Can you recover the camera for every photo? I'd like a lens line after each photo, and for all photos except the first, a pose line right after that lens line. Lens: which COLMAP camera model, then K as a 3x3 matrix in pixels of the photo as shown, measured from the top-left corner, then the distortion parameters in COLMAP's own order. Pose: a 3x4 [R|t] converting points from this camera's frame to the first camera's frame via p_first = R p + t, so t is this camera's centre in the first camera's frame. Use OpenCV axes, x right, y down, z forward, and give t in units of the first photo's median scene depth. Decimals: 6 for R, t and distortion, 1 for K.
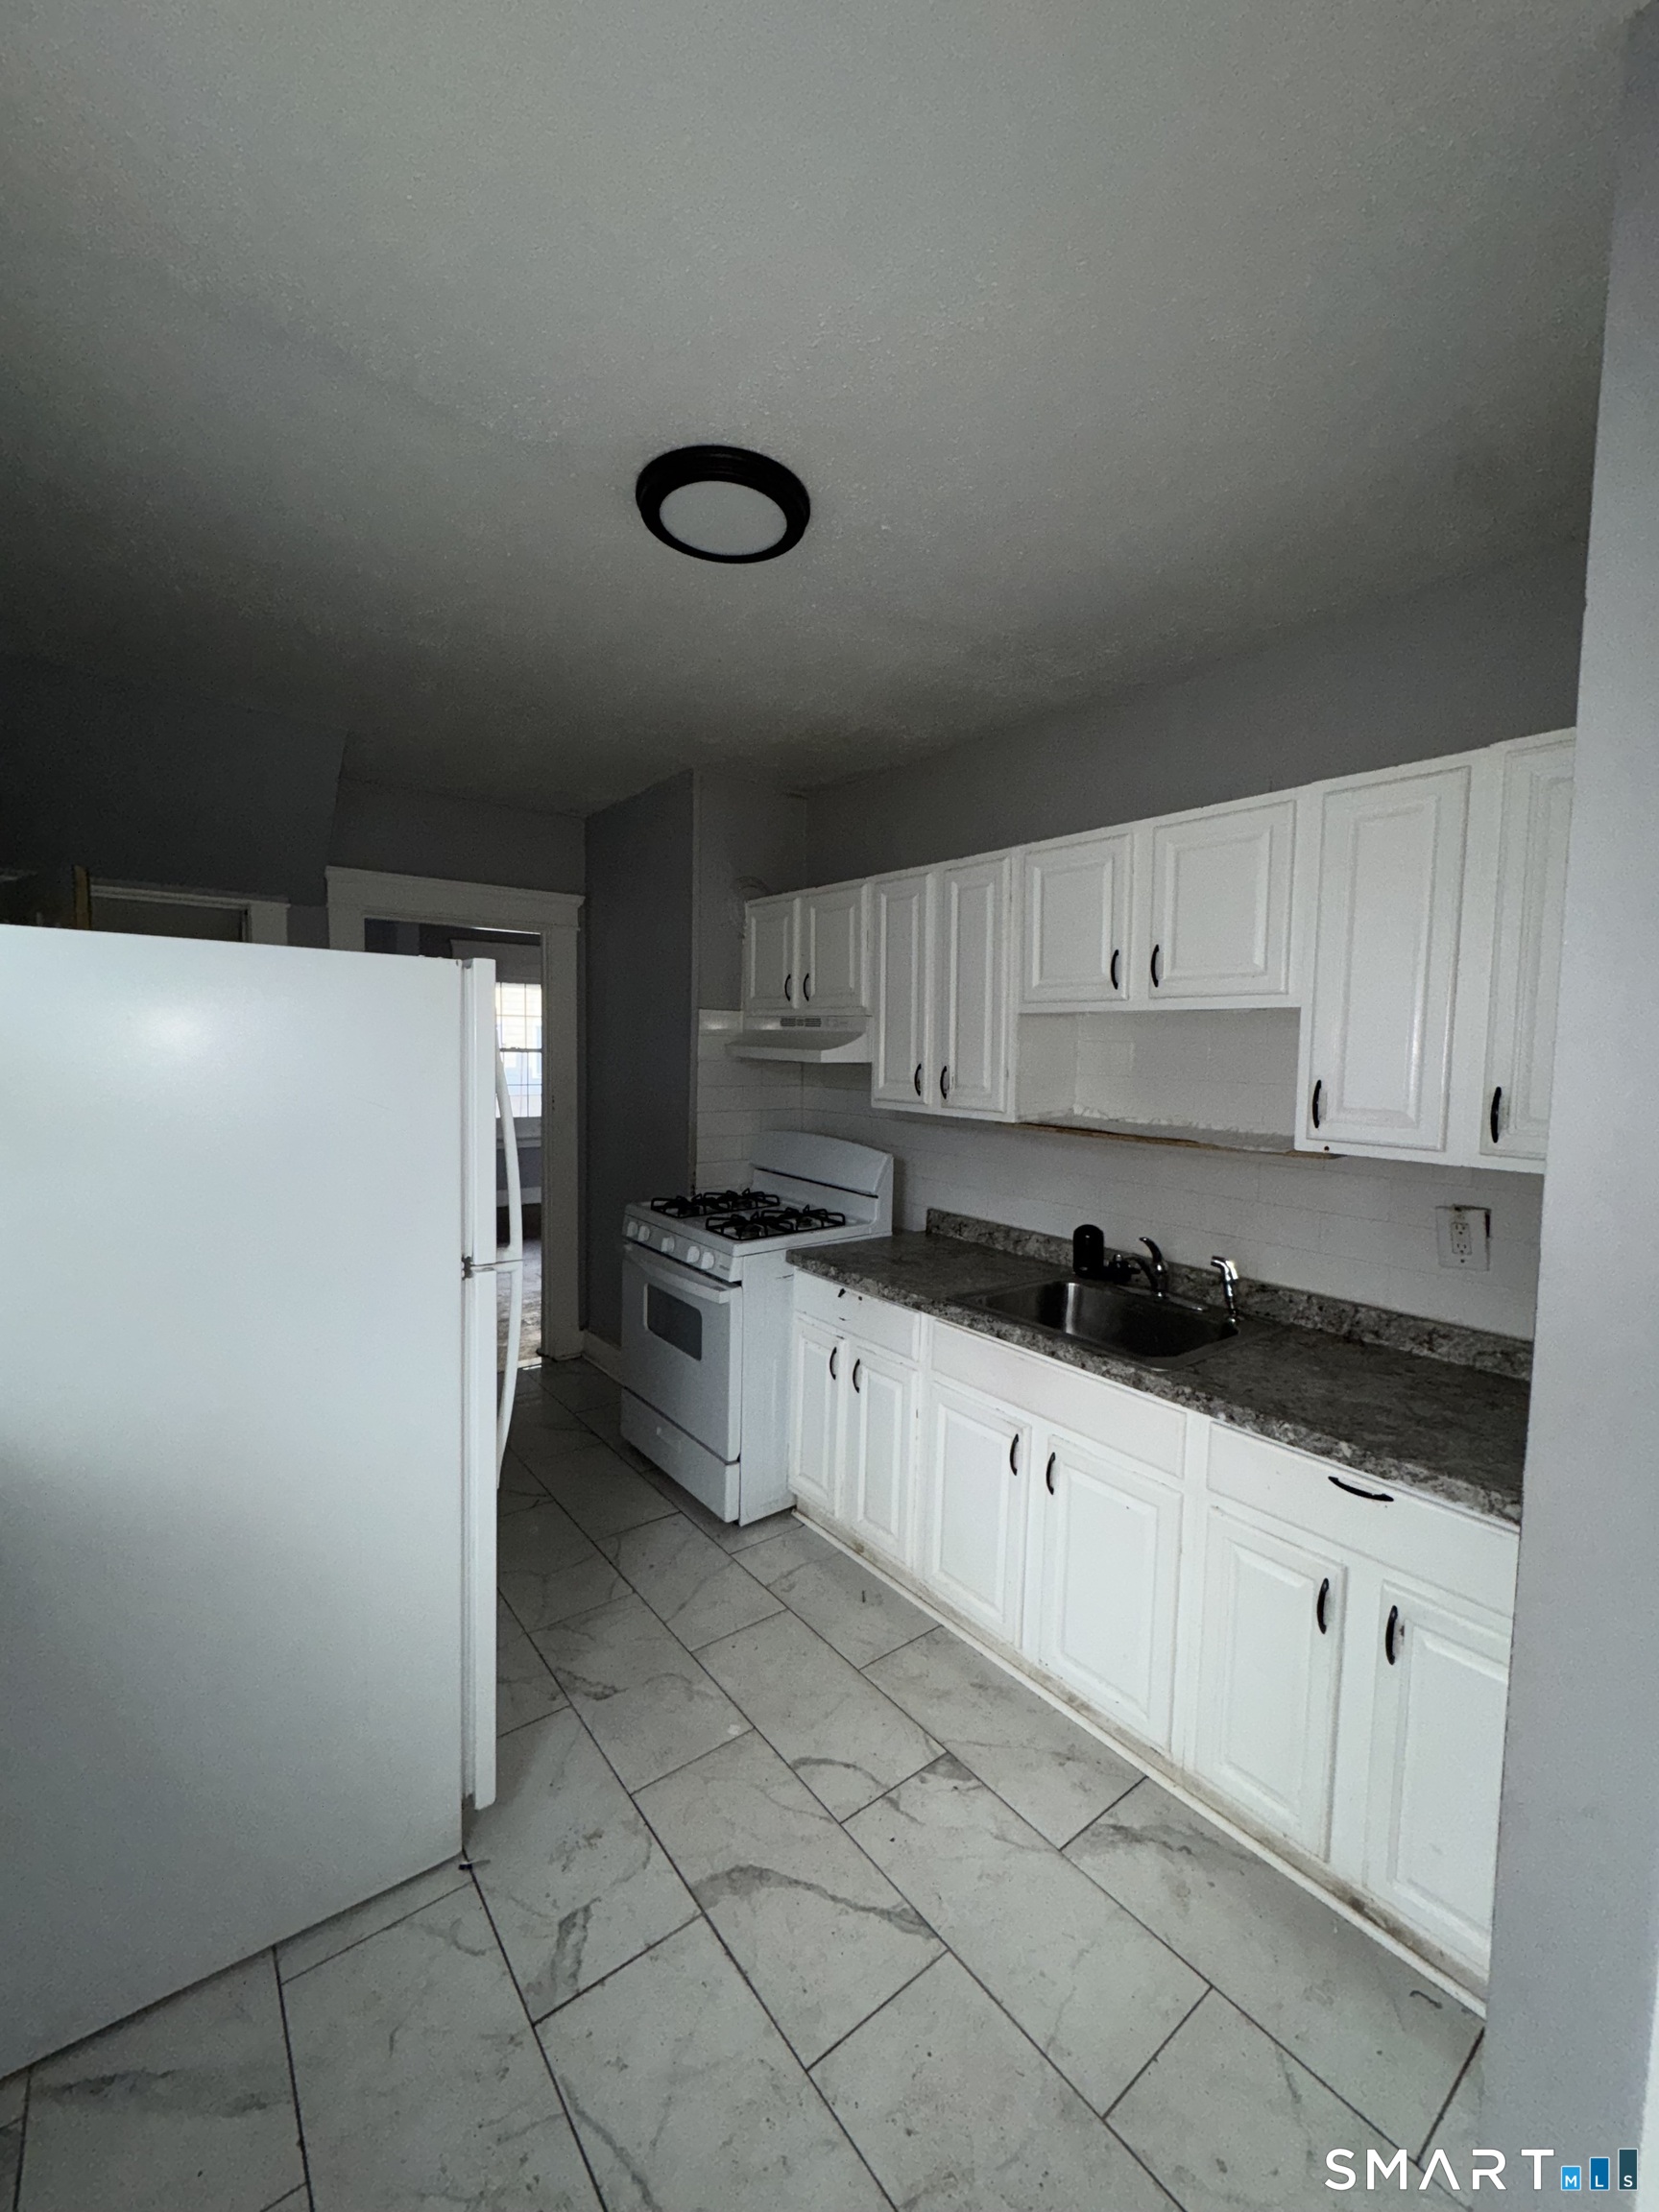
lens RADIAL K [[885.1, 0, 831.1], [0, 885.1, 1100.3], [0, 0, 1]] dist [-0.004402, 0.000456]
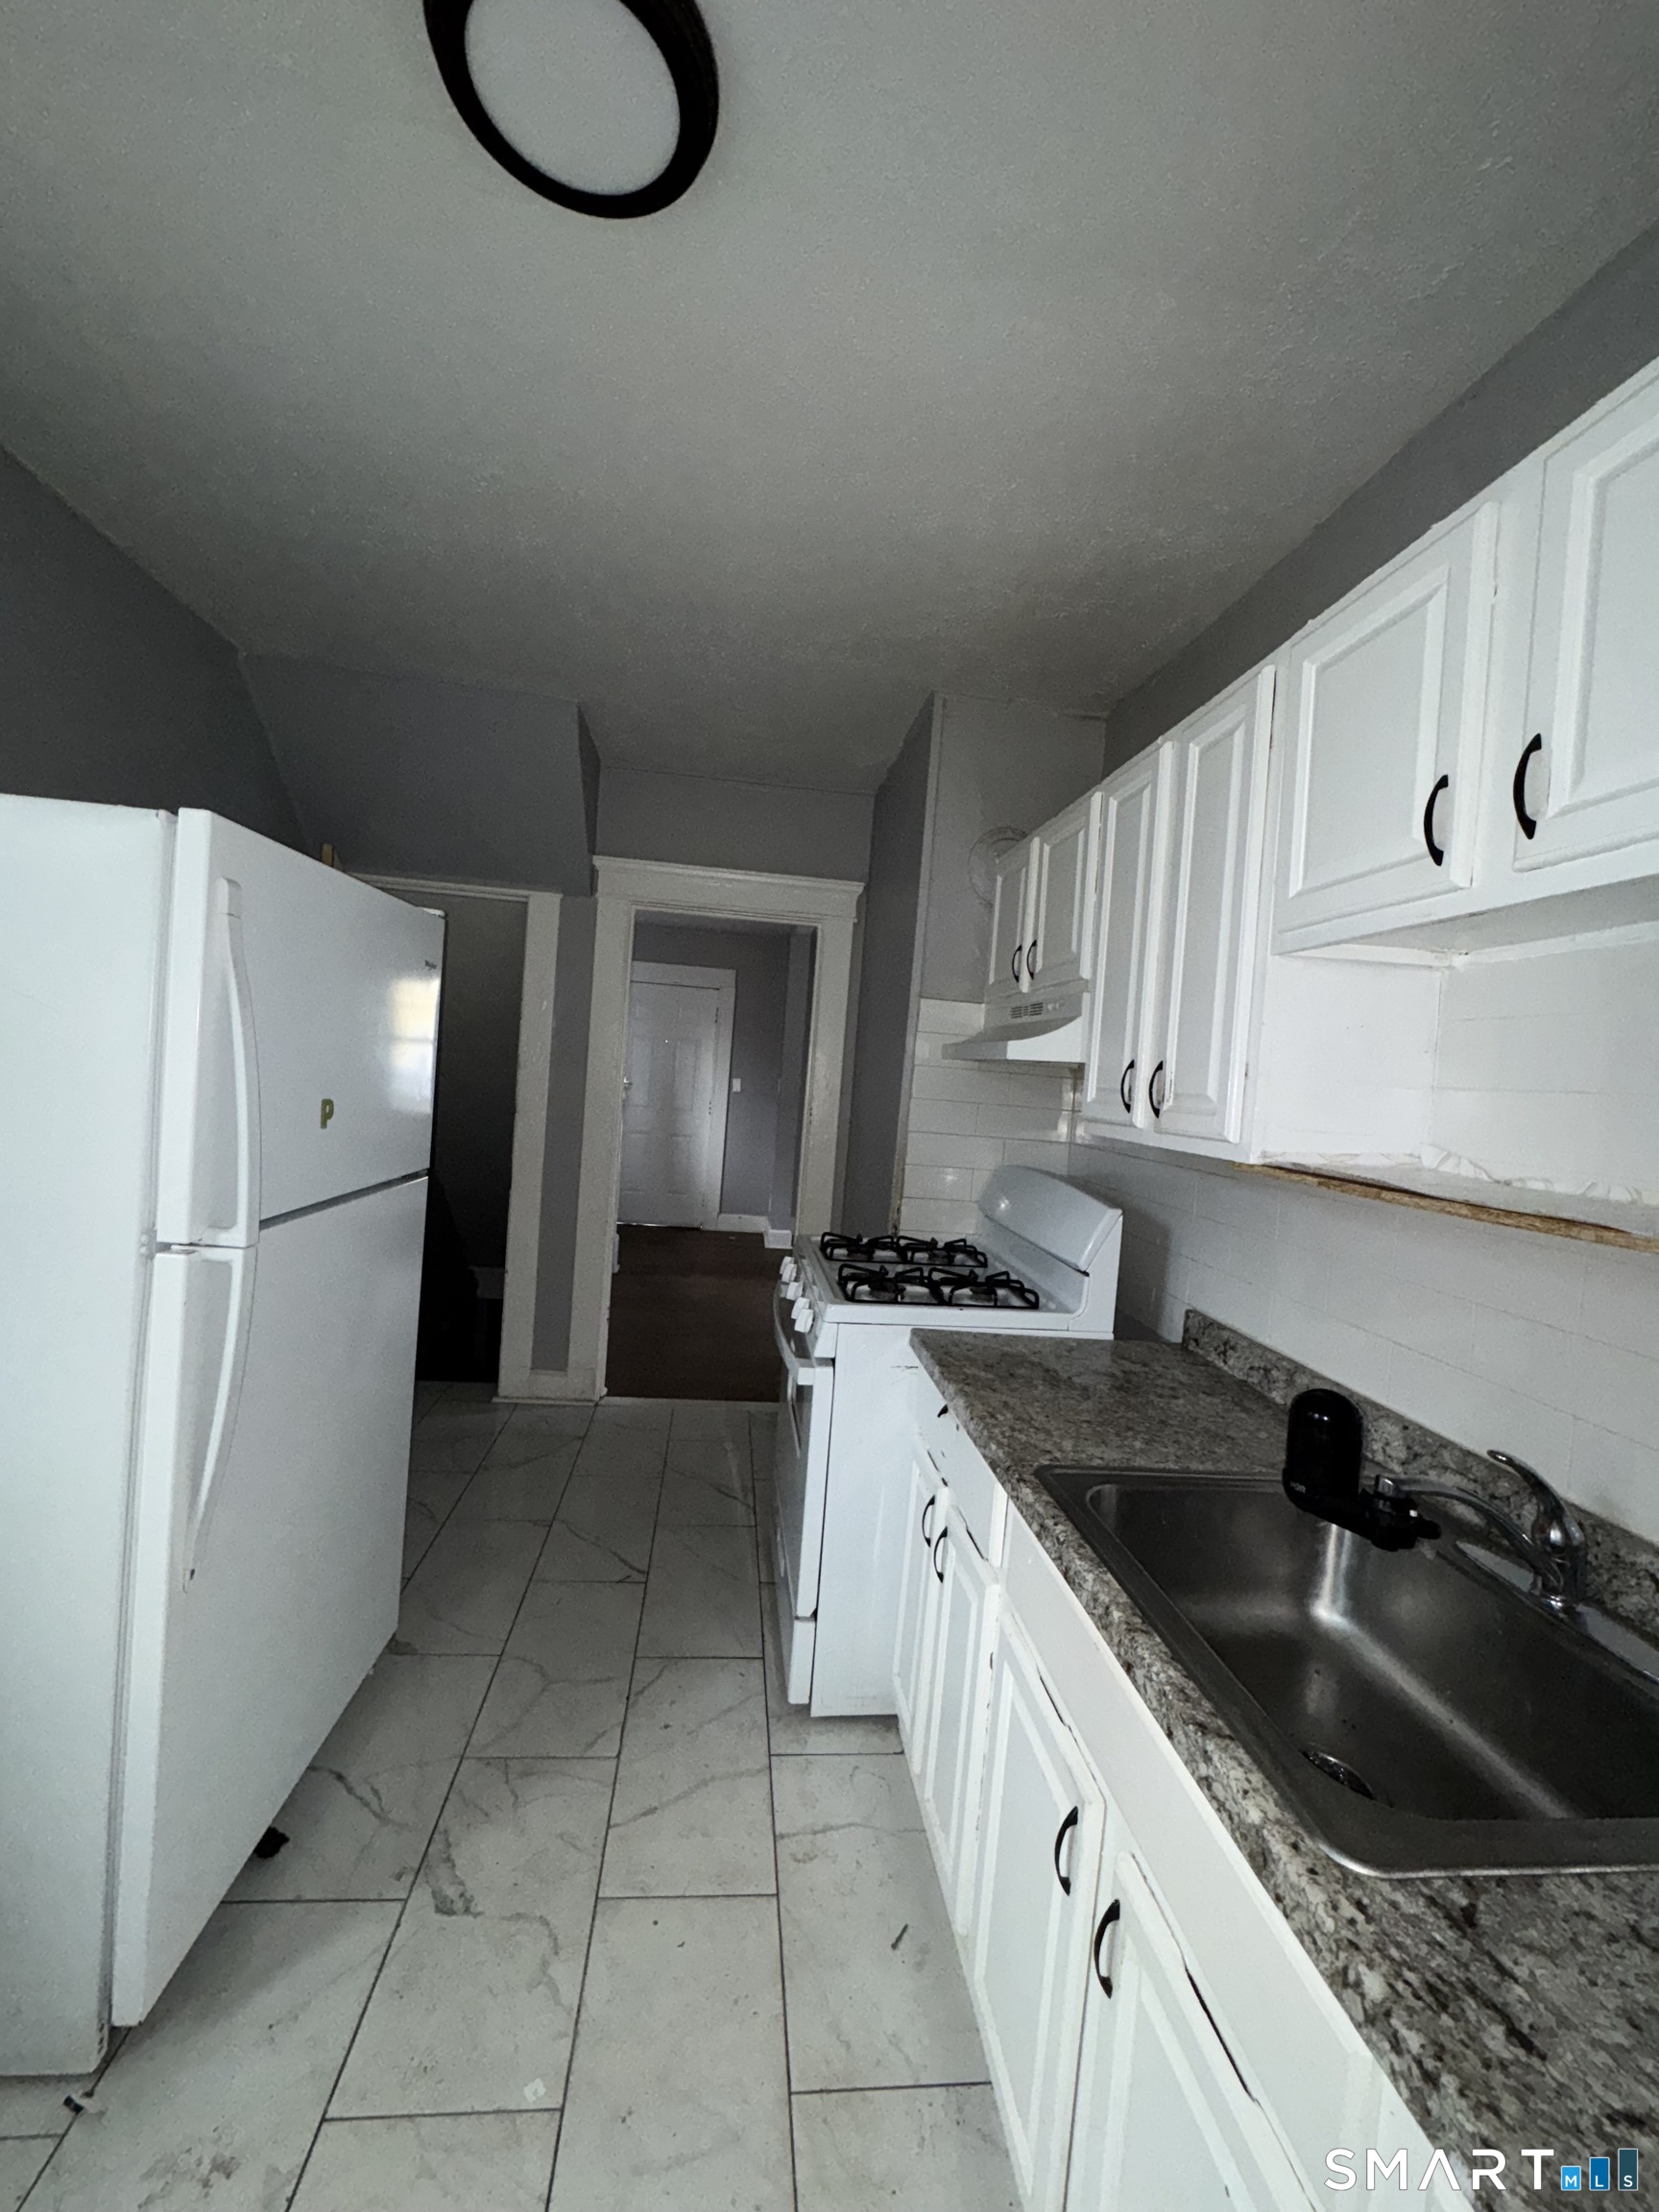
lens RADIAL K [[885.1, 0, 825.9], [0, 885.1, 1102.2], [0, 0, 1]] dist [-0.004402, 0.000456]
pose [[0.852167, 0.062577, -0.519515, 0.241602], [-0.094698, 0.994873, -0.035500, 0.029060], [0.514630, 0.079449, 0.853724, 0.387338]]
